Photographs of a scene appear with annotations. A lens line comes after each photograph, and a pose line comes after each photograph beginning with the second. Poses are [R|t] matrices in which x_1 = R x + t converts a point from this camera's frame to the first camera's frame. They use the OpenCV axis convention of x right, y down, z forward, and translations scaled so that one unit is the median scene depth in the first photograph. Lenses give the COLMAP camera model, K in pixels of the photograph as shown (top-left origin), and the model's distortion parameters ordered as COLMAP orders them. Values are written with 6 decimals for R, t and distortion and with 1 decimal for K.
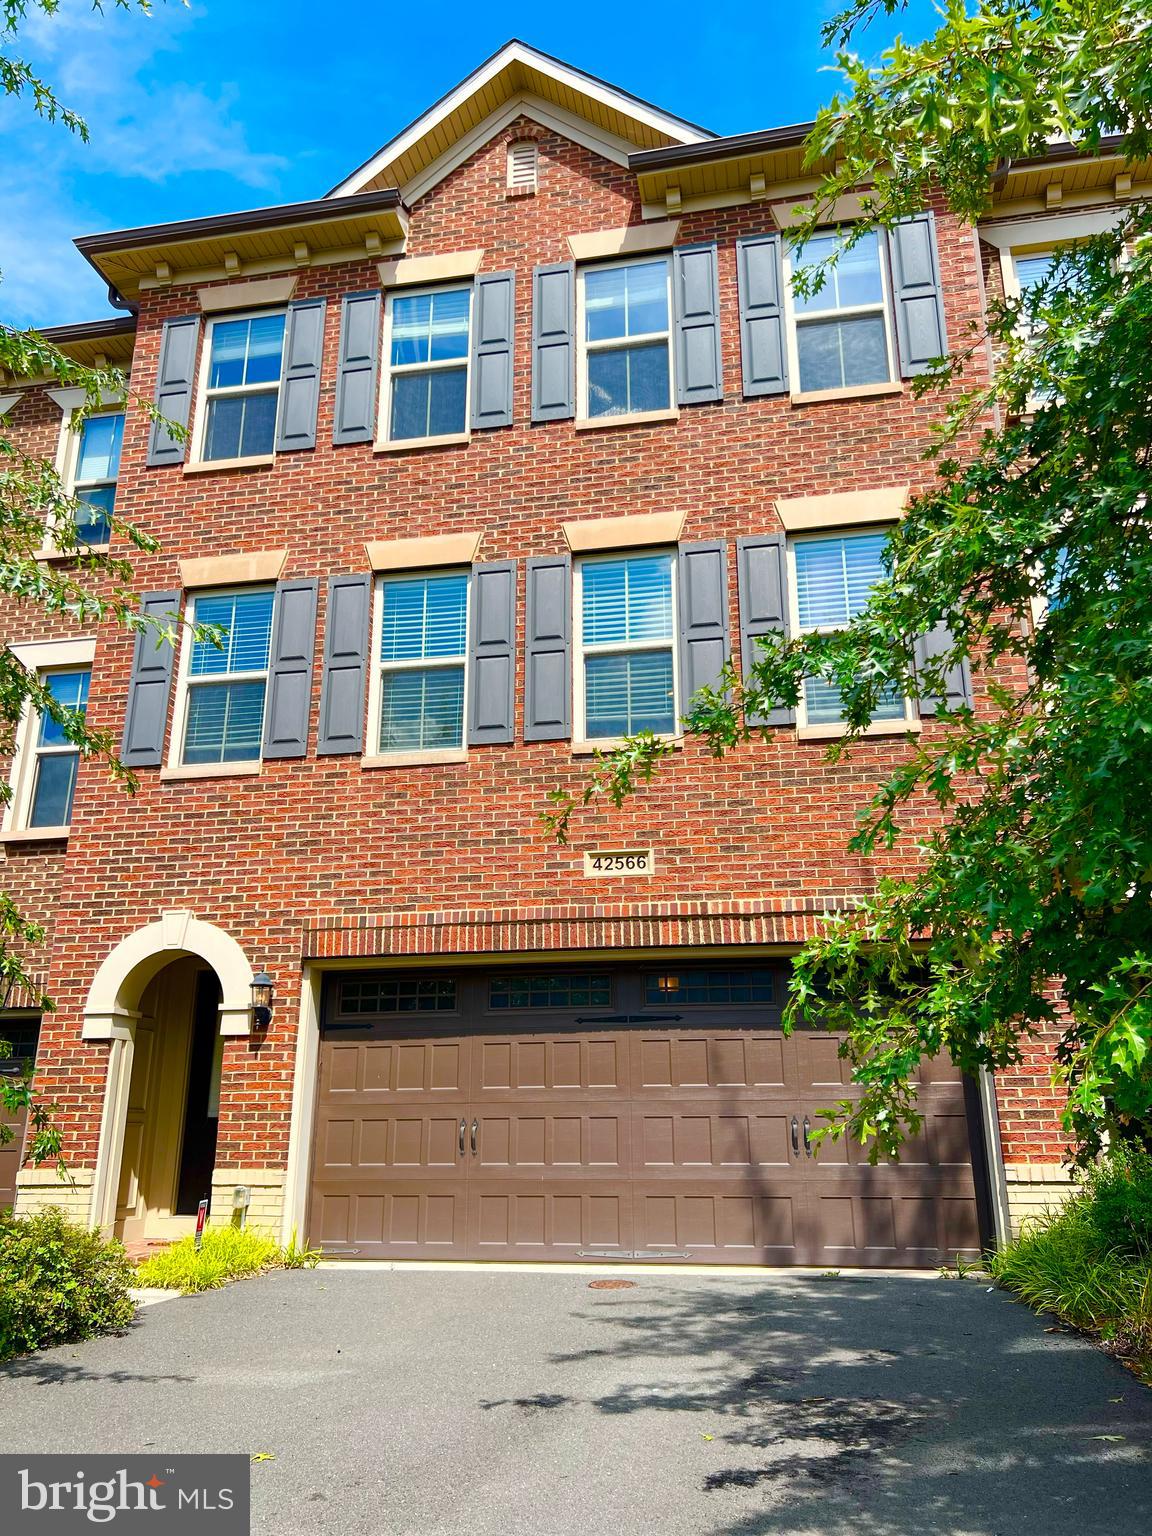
lens RADIAL K [[1157.2, 0, 569.8], [0, 1157.2, 776.5], [0, 0, 1]] dist [0.095451, -0.195517]
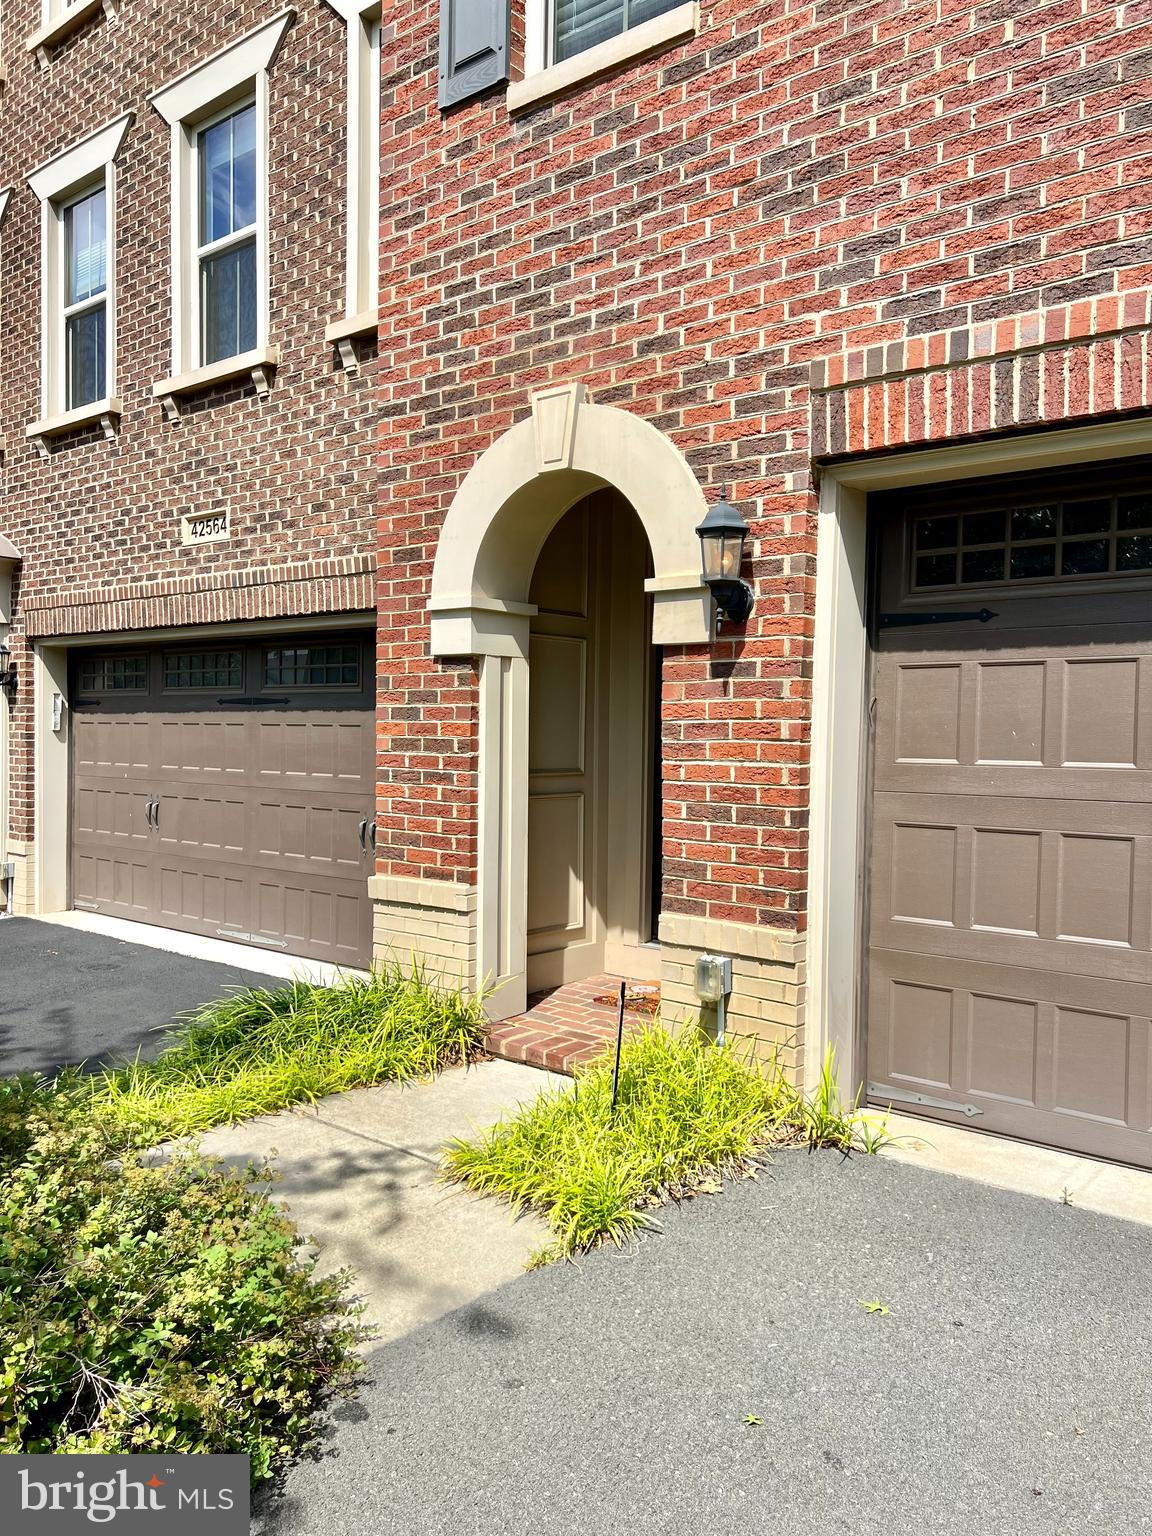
lens RADIAL K [[1157.2, 0, 569.8], [0, 1157.2, 776.5], [0, 0, 1]] dist [0.095451, -0.195517]
pose [[0.875163, 0.029871, -0.482905, -0.099905], [0.133773, 0.944245, 0.300842, 0.124881], [0.464967, -0.327886, 0.822372, 0.575067]]
